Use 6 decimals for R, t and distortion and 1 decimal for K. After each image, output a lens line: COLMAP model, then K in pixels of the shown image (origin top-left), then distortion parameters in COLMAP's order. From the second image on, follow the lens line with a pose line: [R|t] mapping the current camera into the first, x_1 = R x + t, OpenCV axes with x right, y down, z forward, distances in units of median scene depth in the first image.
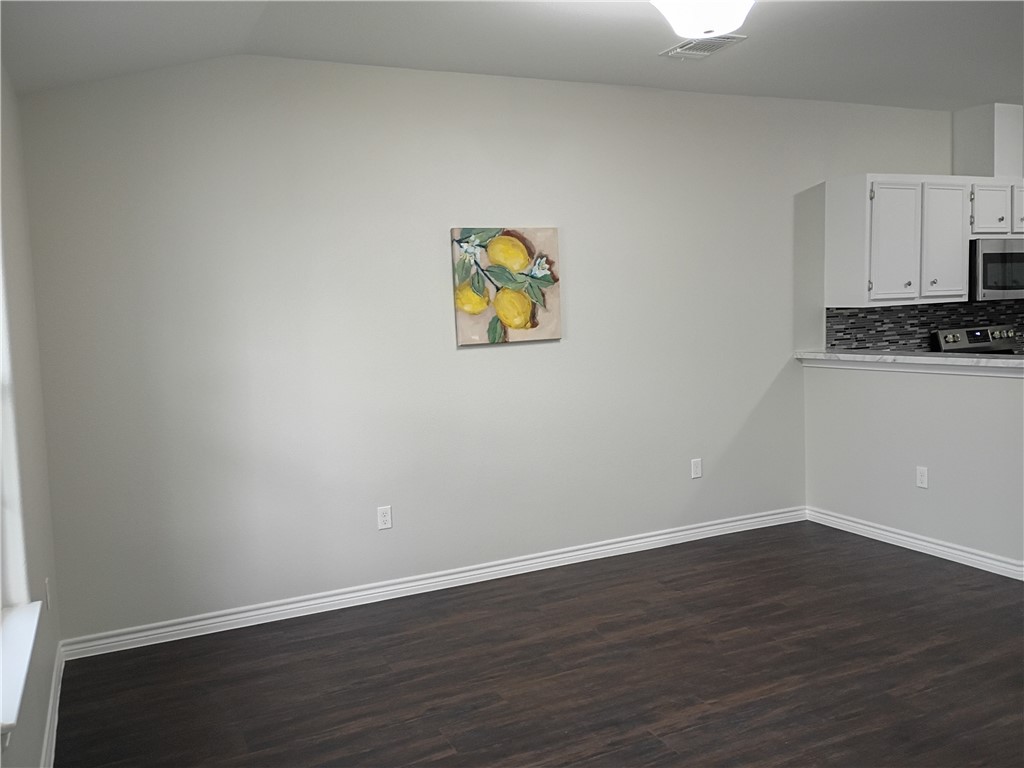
lens RADIAL K [[849.6, 0, 512.8], [0, 849.6, 383.4], [0, 0, 1]] dist [0.058835, -0.042976]
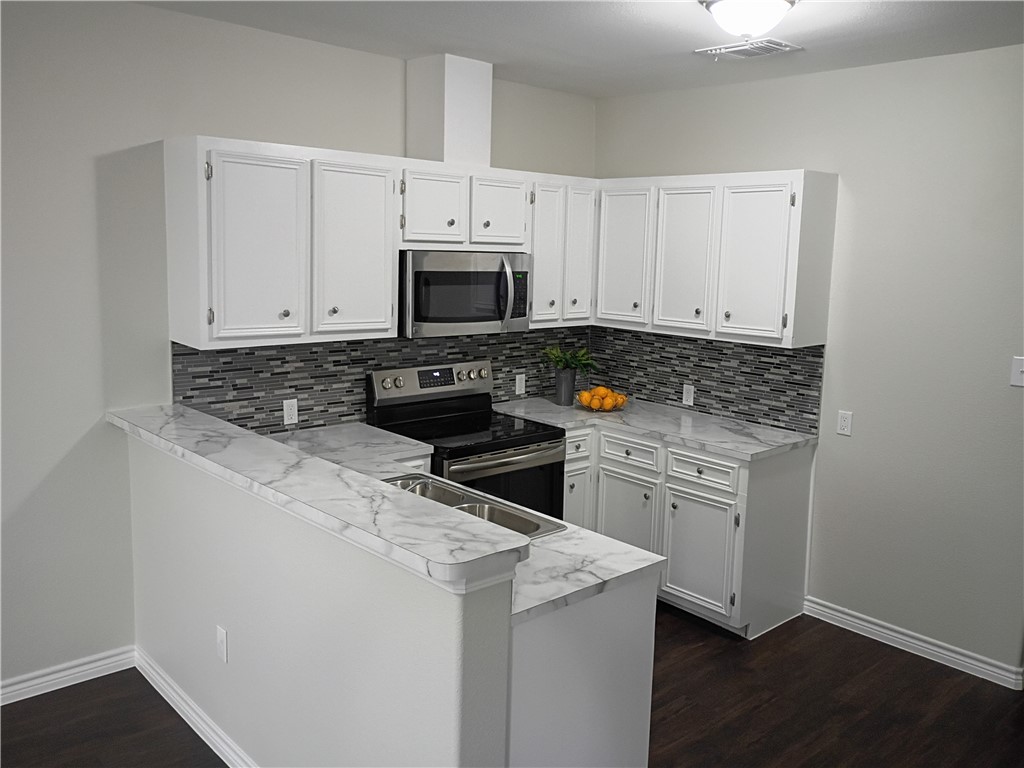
lens RADIAL K [[849.6, 0, 509.6], [0, 849.6, 378.3], [0, 0, 1]] dist [0.058835, -0.042976]
pose [[0.955741, 0.022579, 0.293342, 0.415880], [-0.042278, 0.997243, 0.060987, -0.108915], [-0.291156, -0.070689, 0.954060, 0.309819]]
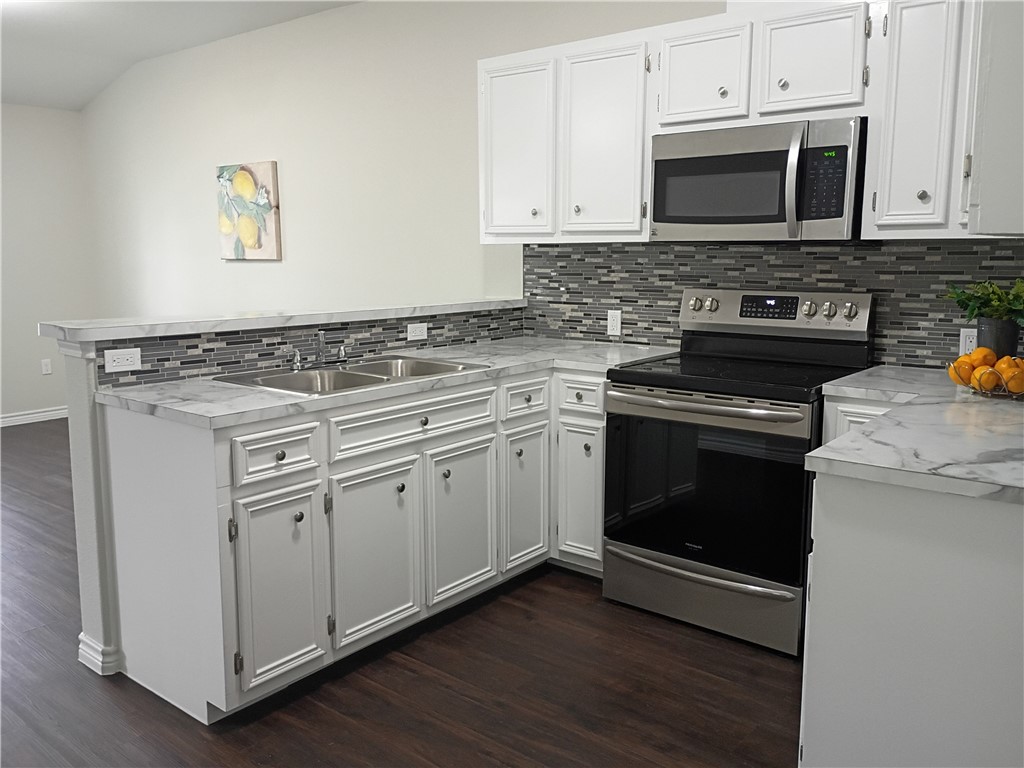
lens RADIAL K [[849.6, 0, 513.3], [0, 849.6, 384.0], [0, 0, 1]] dist [0.058835, -0.042976]
pose [[0.432028, 0.182381, -0.883226, 1.037836], [-0.095256, 0.983089, 0.156407, -0.082243], [0.896815, 0.016560, 0.442095, 0.653815]]
